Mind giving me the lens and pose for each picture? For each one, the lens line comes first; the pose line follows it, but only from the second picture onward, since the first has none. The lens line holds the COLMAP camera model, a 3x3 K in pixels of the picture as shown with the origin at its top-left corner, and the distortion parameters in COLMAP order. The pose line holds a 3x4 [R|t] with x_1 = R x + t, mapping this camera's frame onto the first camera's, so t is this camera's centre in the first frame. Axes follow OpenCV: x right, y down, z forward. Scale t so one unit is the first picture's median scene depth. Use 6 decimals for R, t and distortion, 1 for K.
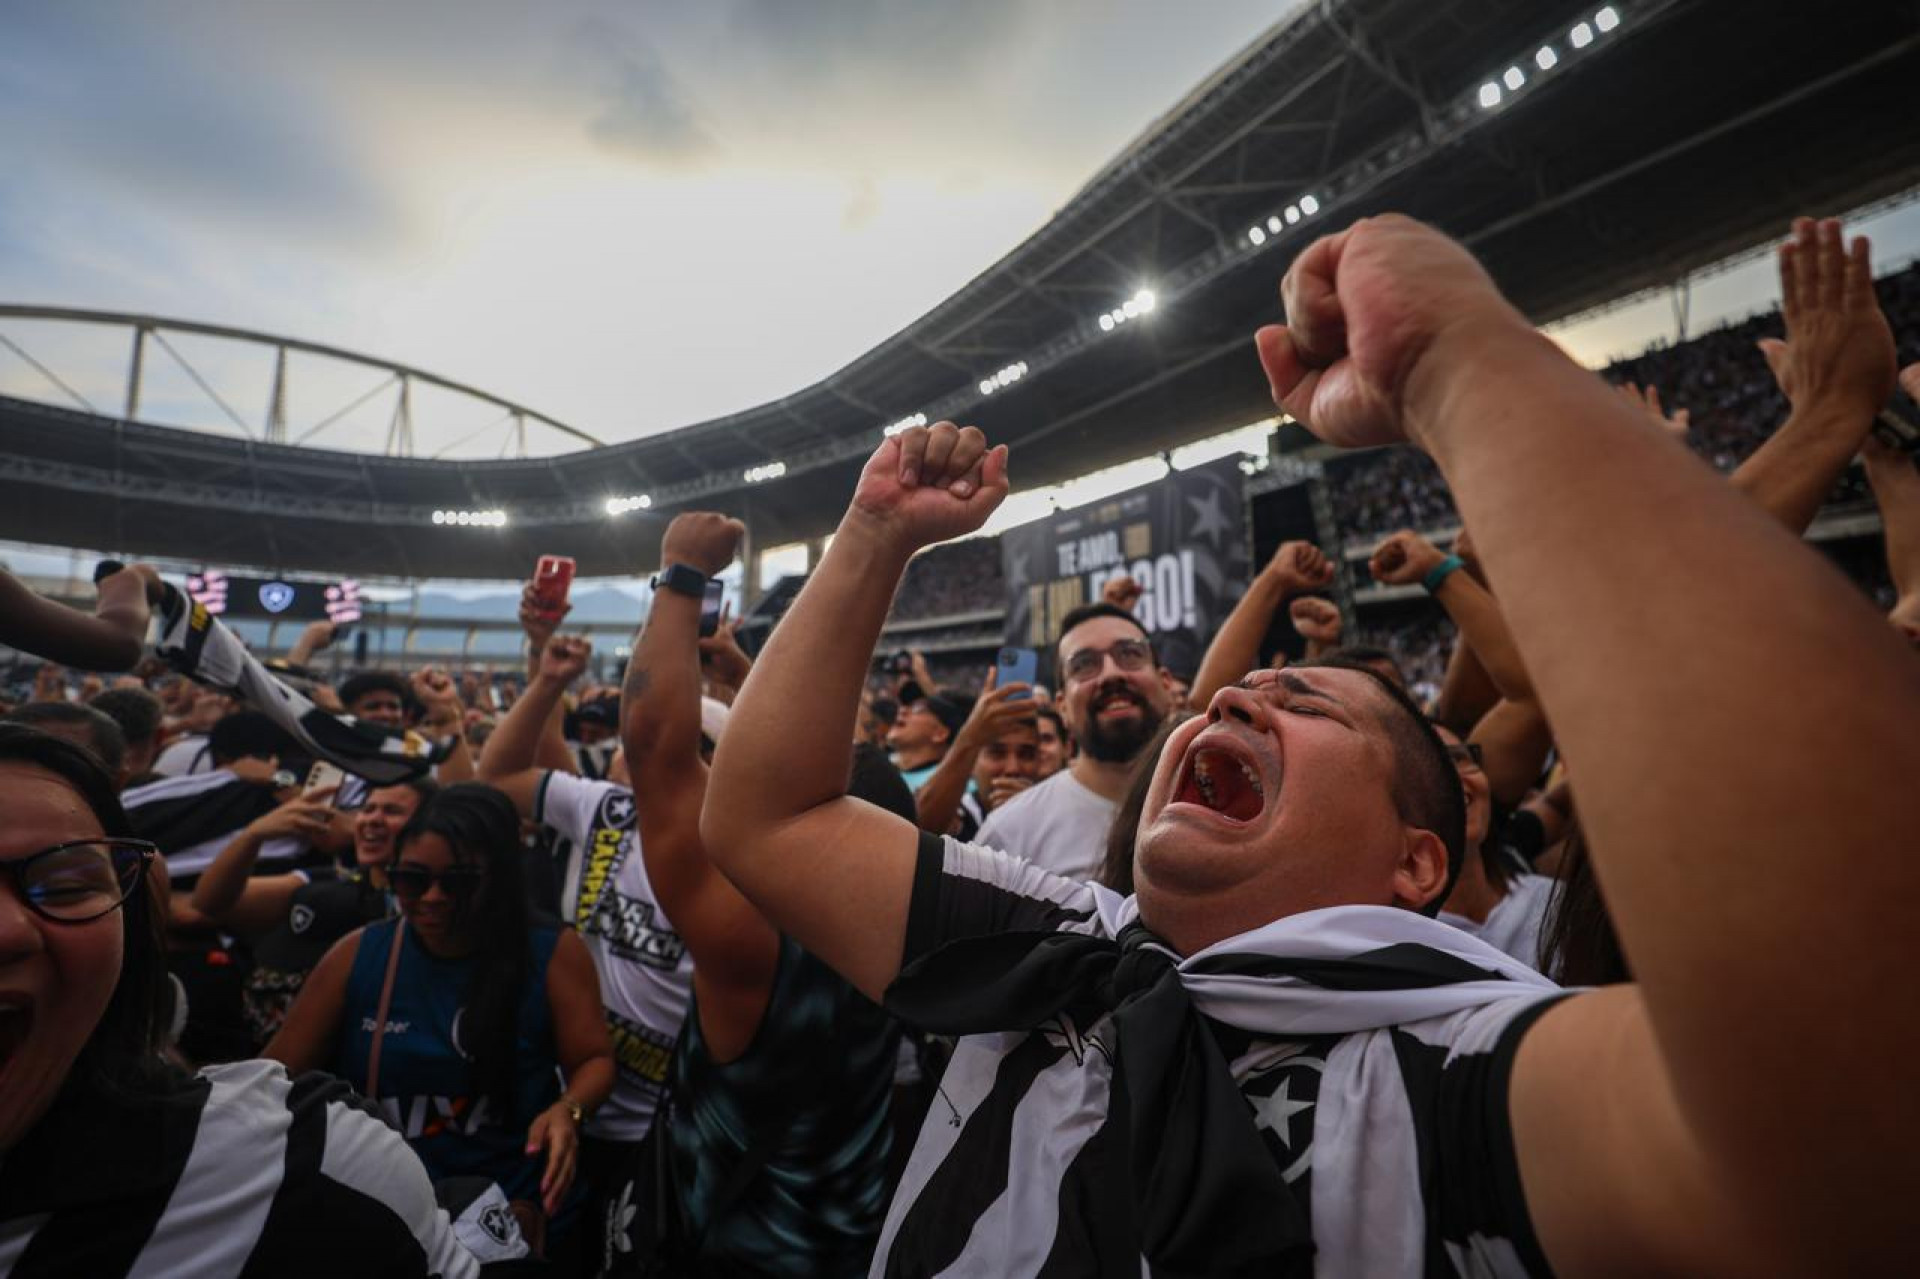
lens RADIAL K [[782.1, 0, 972.4], [0, 782.1, 655.0], [0, 0, 1]] dist [0.013296, -0.000651]
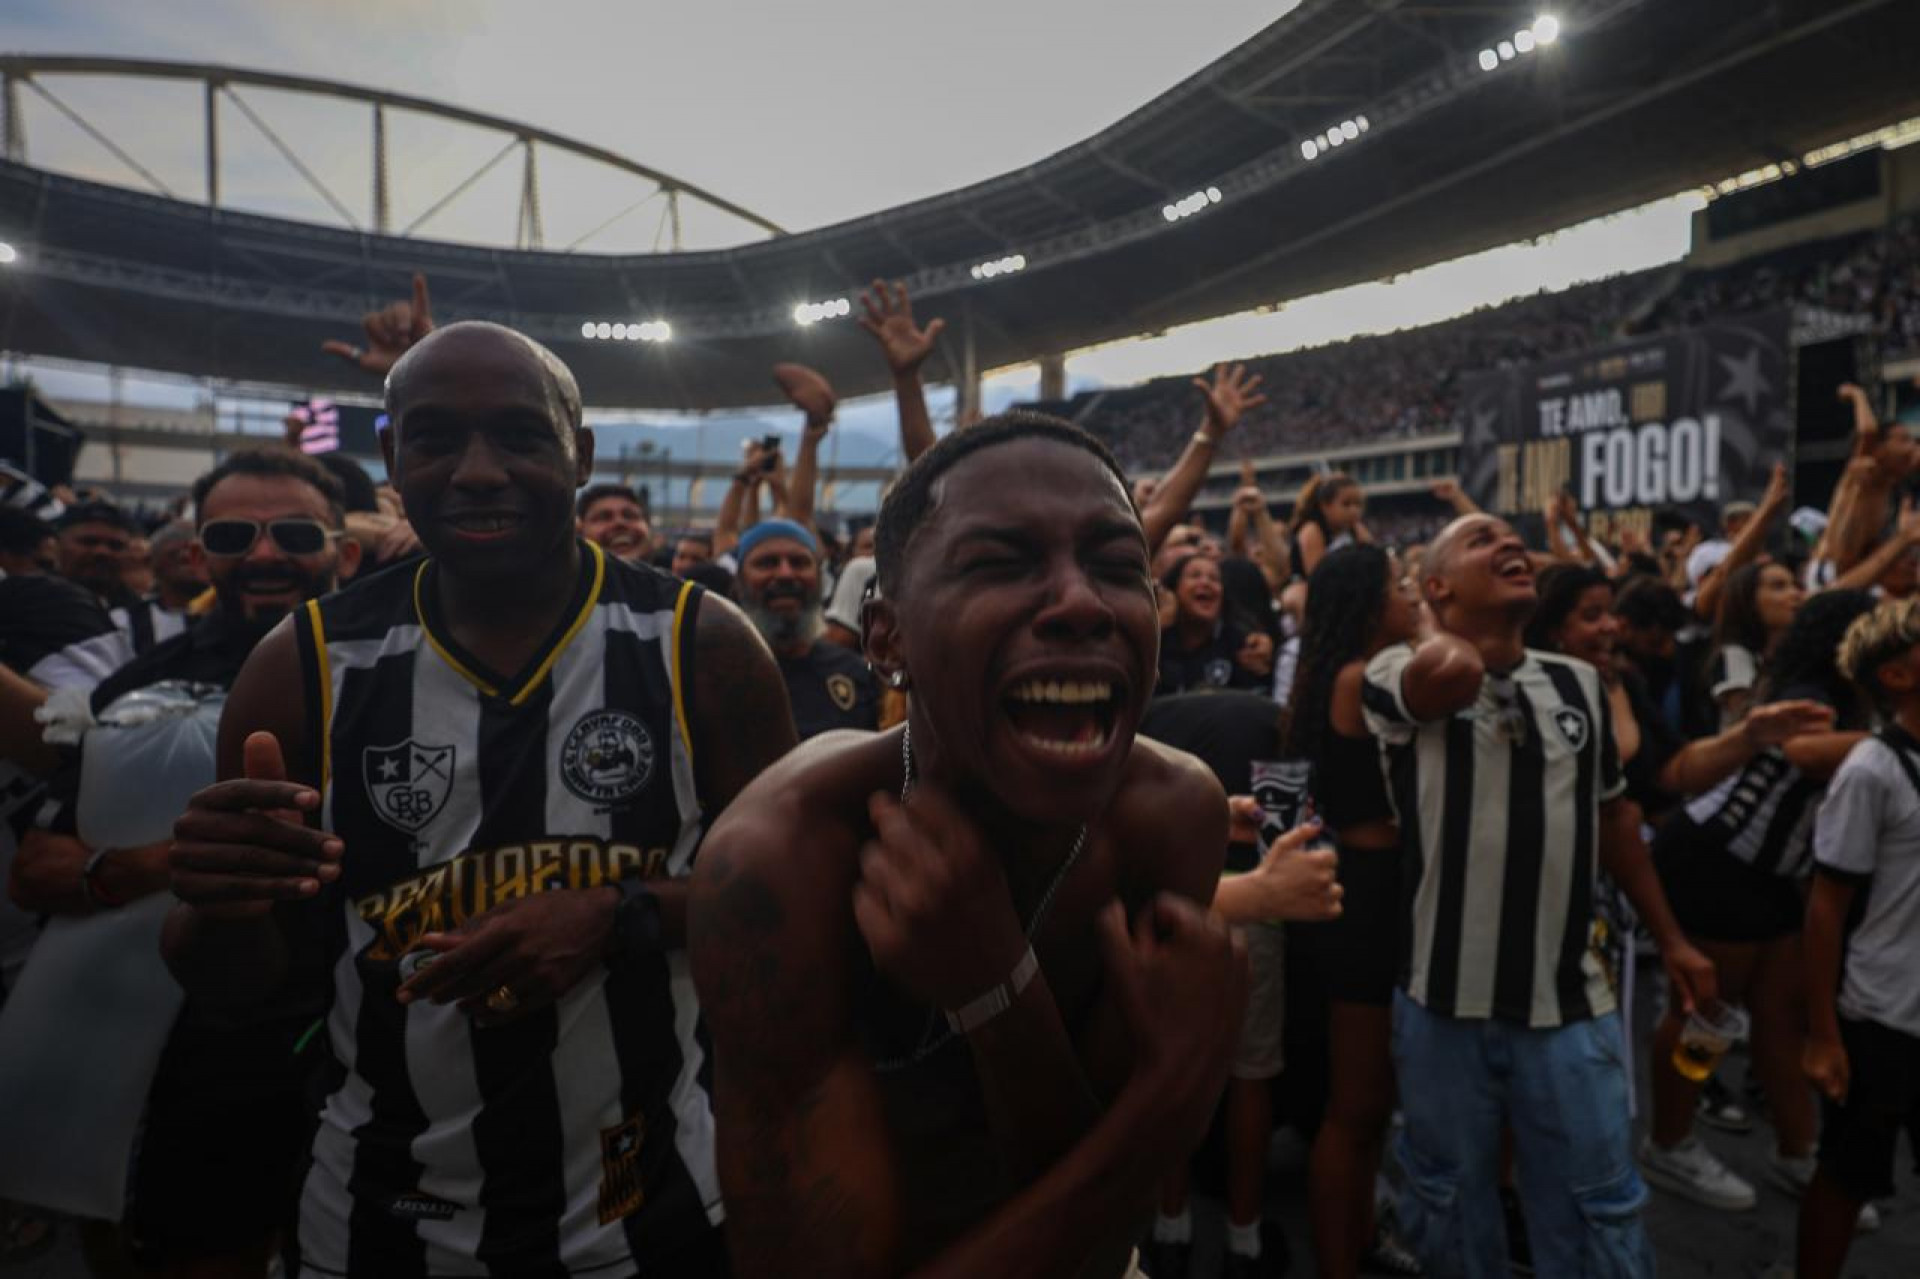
lens RADIAL K [[1162.2, 0, 1031.8], [0, 1162.2, 651.4], [0, 0, 1]] dist [0.010052, -0.000590]
pose [[0.997757, 0.016819, -0.064795, -0.164603], [-0.008390, 0.991710, 0.128220, -0.009707], [0.066415, -0.127389, 0.989627, -0.171617]]
